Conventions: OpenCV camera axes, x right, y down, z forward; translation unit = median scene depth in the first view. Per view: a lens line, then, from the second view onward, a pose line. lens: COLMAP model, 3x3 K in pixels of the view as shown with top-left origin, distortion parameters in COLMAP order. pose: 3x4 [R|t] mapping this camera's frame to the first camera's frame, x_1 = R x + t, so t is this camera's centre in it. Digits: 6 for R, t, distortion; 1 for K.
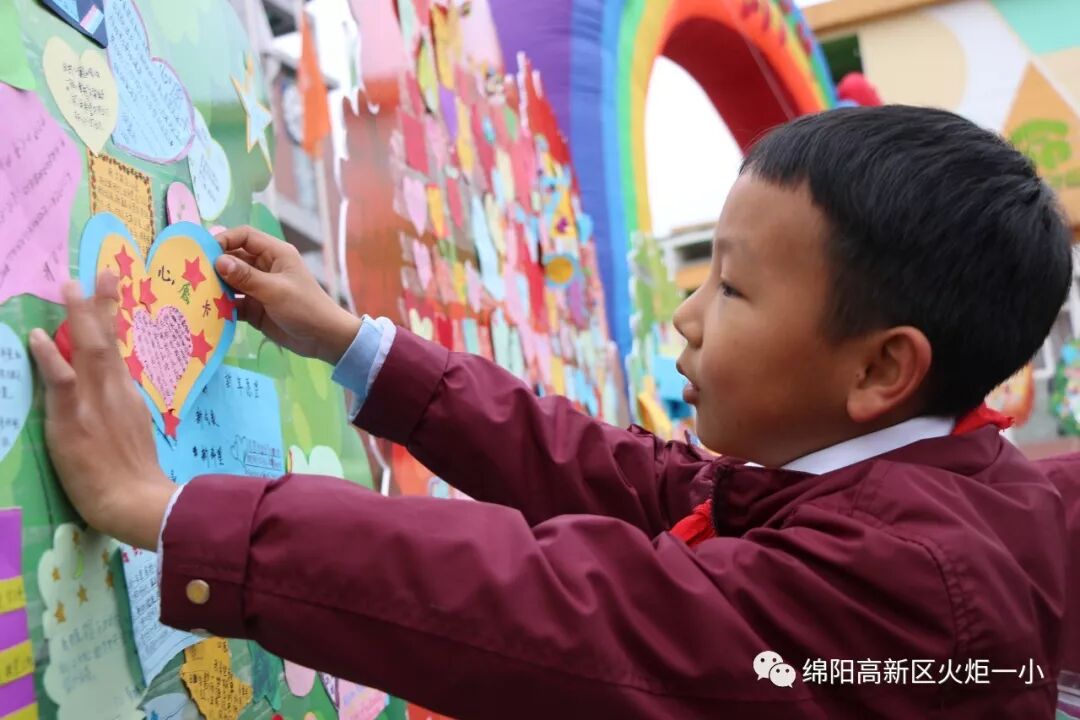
lens RADIAL K [[1020.6, 0, 540.0], [0, 1020.6, 360.0], [0, 0, 1]] dist [-0.125985, 0.179277]
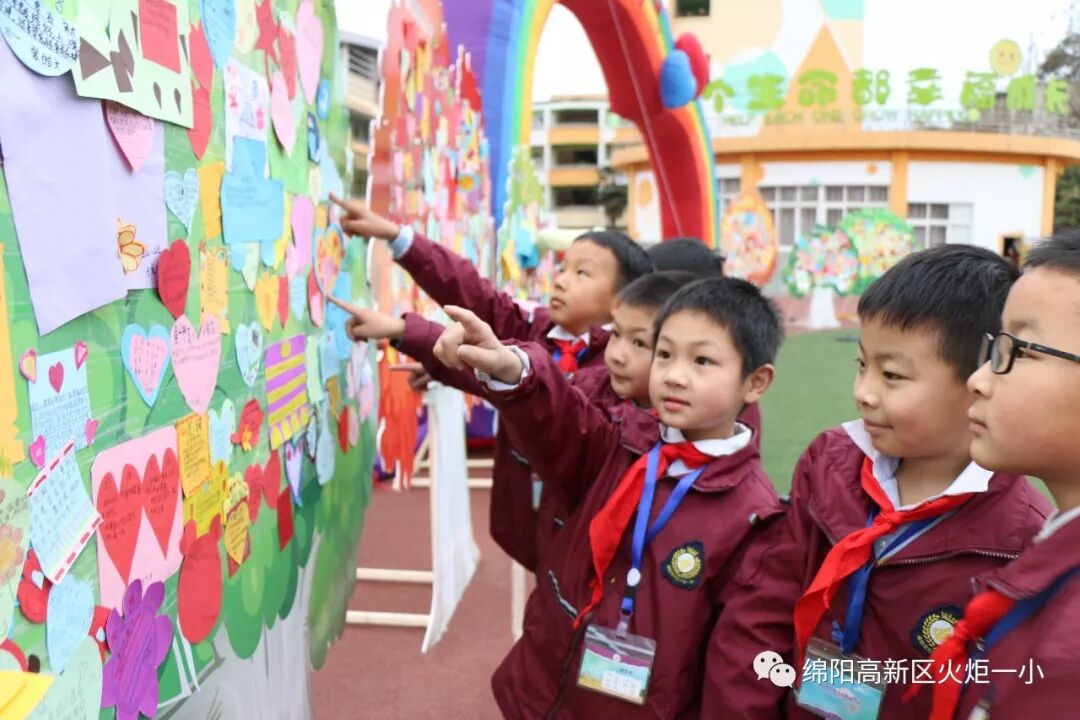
lens RADIAL K [[1020.6, 0, 540.0], [0, 1020.6, 360.0], [0, 0, 1]] dist [-0.125985, 0.179277]
pose [[0.983196, 0.116145, 0.140840, -0.065101], [-0.146358, 0.962628, 0.227875, -0.207229], [-0.109110, -0.244659, 0.963451, -0.738949]]
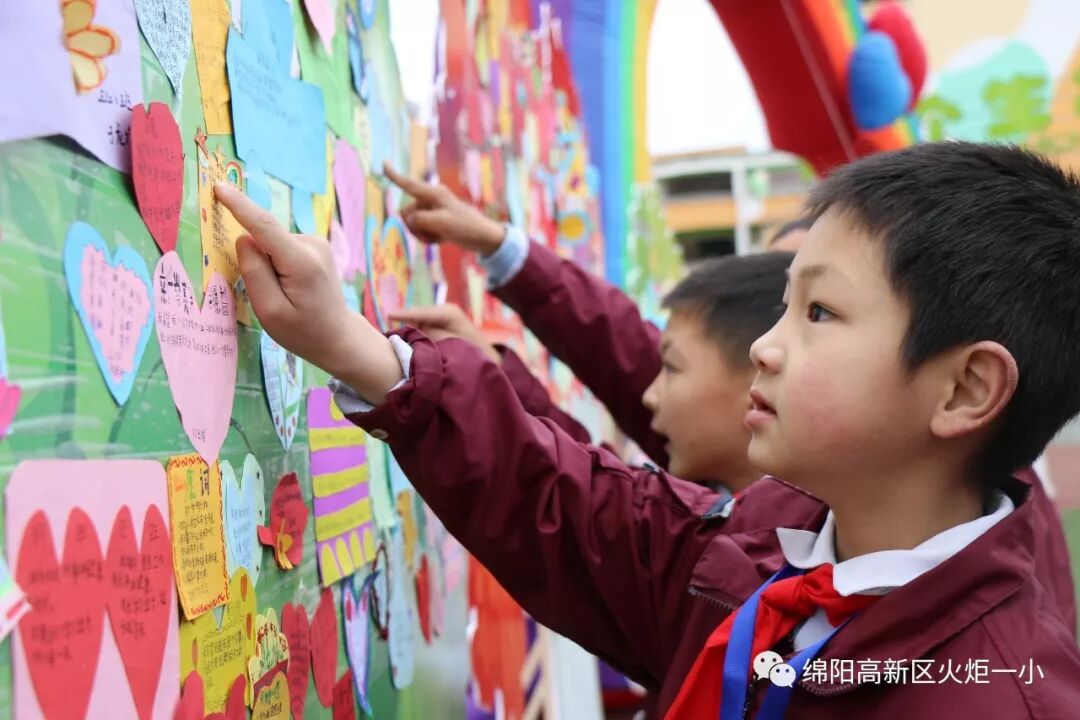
lens RADIAL K [[1564.7, 0, 536.9], [0, 1564.7, 333.8], [0, 0, 1]] dist [0.272233, -0.045528]
pose [[0.994200, 0.065163, 0.085554, -0.142267], [-0.067117, 0.997542, 0.020153, -0.009863], [-0.084031, -0.025778, 0.996130, -0.577159]]
